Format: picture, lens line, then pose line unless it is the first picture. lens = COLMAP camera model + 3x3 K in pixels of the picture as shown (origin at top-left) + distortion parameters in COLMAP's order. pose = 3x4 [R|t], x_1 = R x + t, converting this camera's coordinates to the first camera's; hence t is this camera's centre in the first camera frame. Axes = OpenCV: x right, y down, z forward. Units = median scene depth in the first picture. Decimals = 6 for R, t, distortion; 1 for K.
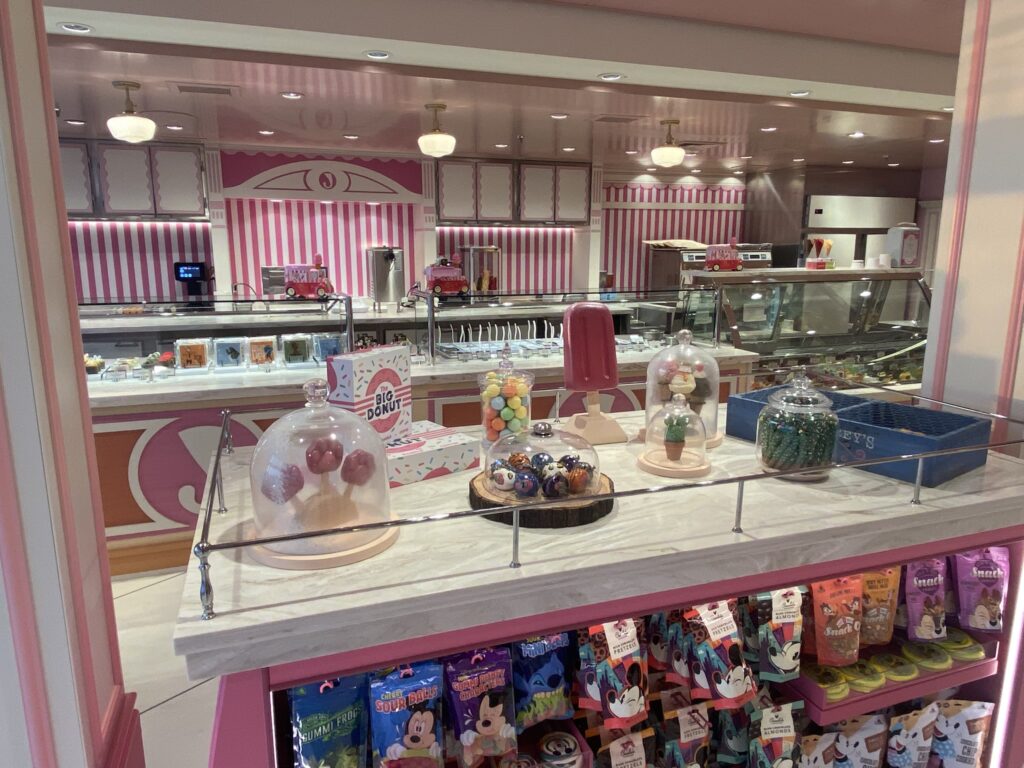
lens RADIAL K [[684.6, 0, 517.6], [0, 684.6, 380.7], [0, 0, 1]] dist [0.028336, -0.008206]
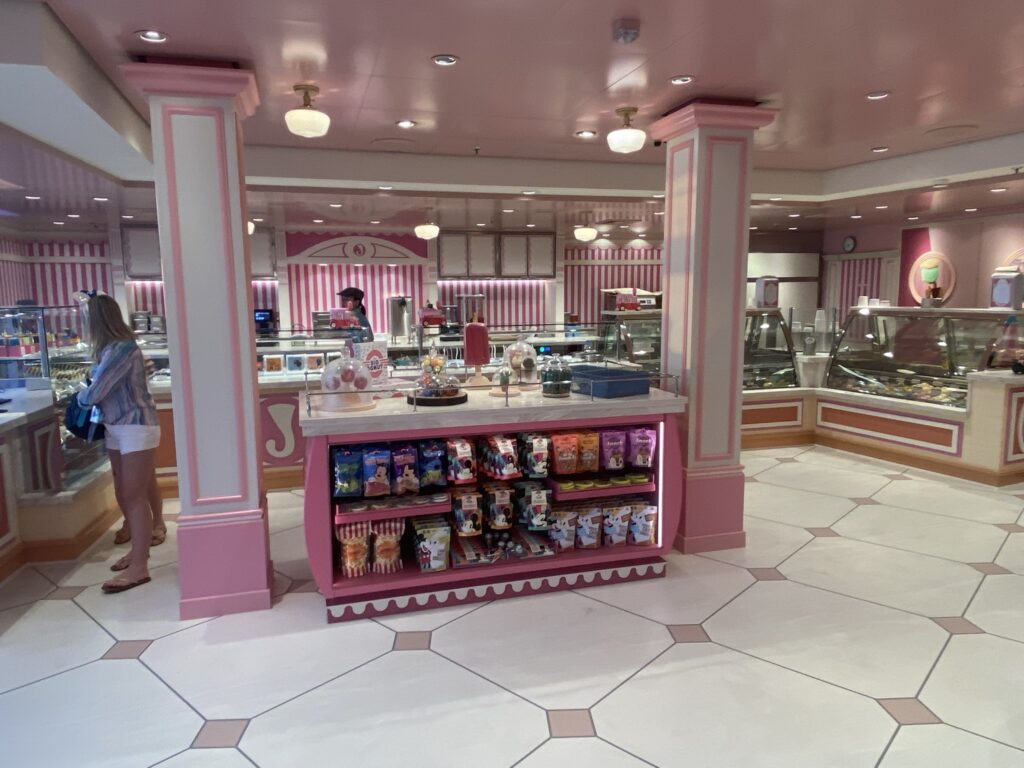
lens RADIAL K [[684.6, 0, 508.5], [0, 684.6, 386.4], [0, 0, 1]] dist [0.028336, -0.008206]
pose [[0.998096, -0.003875, -0.061558, 0.114596], [0.000212, 0.998235, -0.059395, 0.070199], [0.061679, 0.059269, 0.996335, -0.365871]]
